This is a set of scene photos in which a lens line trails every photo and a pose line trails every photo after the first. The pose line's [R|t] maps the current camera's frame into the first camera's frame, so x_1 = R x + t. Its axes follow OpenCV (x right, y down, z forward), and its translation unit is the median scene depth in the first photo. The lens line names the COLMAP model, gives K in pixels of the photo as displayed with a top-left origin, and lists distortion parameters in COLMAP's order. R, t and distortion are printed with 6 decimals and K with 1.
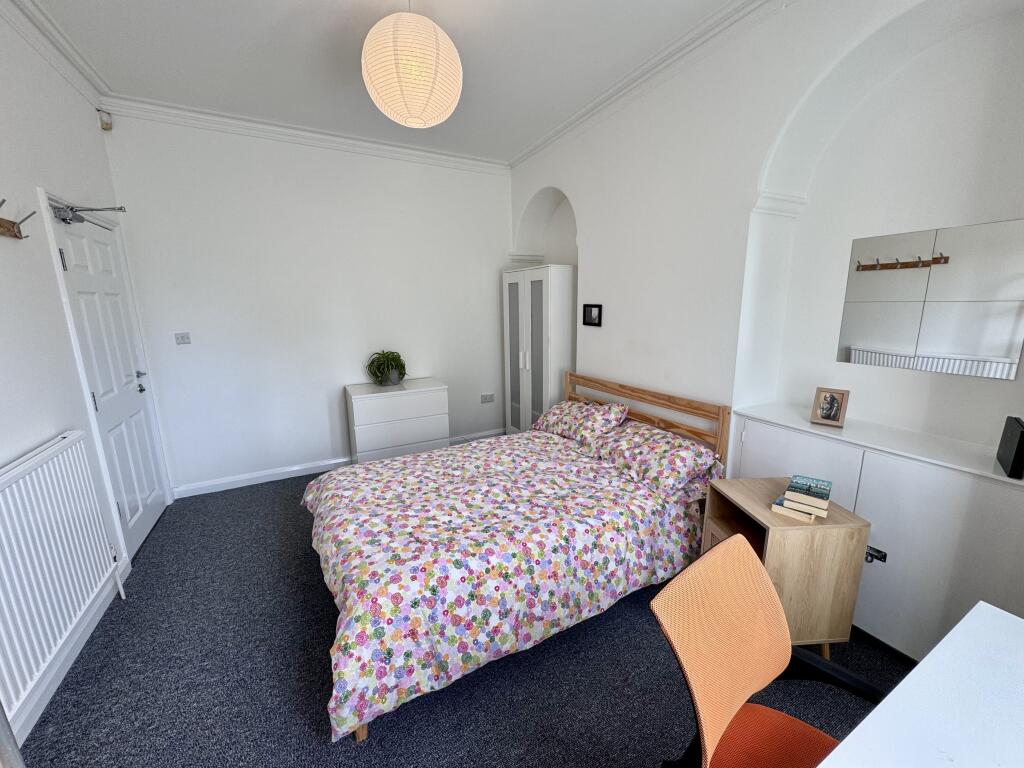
lens RADIAL K [[405.6, 0, 512.0], [0, 405.6, 384.0], [0, 0, 1]] dist [-0.007560, -0.000151]
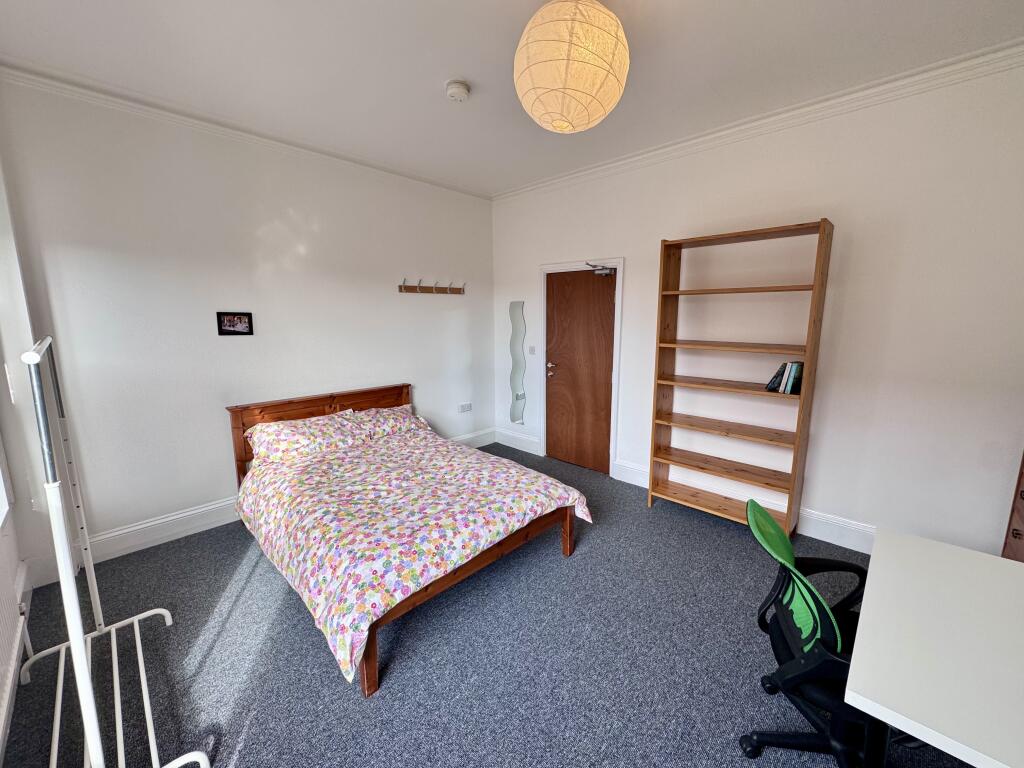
lens RADIAL K [[405.6, 0, 512.0], [0, 405.6, 384.0], [0, 0, 1]] dist [-0.007560, -0.000151]
pose [[0.304594, 0.162857, -0.938456, 1.483320], [-0.198416, 0.974508, 0.104714, -0.264044], [0.931587, 0.154310, 0.329142, 1.314660]]
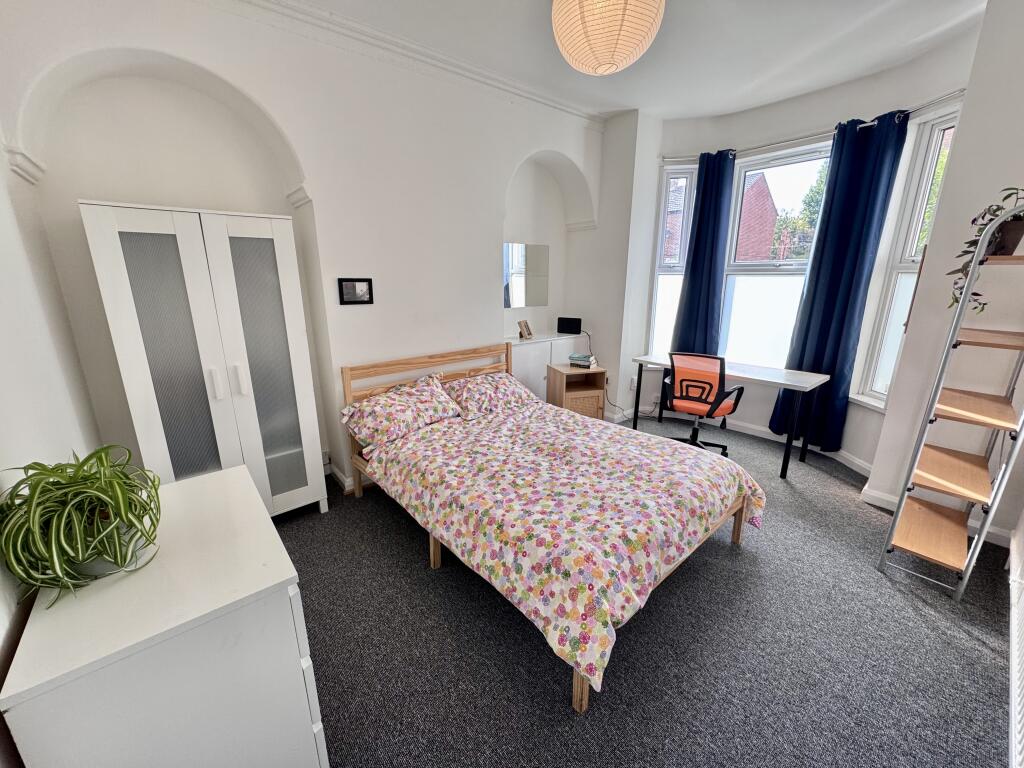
lens RADIAL K [[405.6, 0, 512.0], [0, 405.6, 384.0], [0, 0, 1]] dist [-0.007560, -0.000151]
pose [[-0.211748, -0.235783, 0.948456, -0.705151], [0.202938, 0.938702, 0.278665, -0.160849], [-0.956022, 0.251484, -0.150919, 0.878470]]
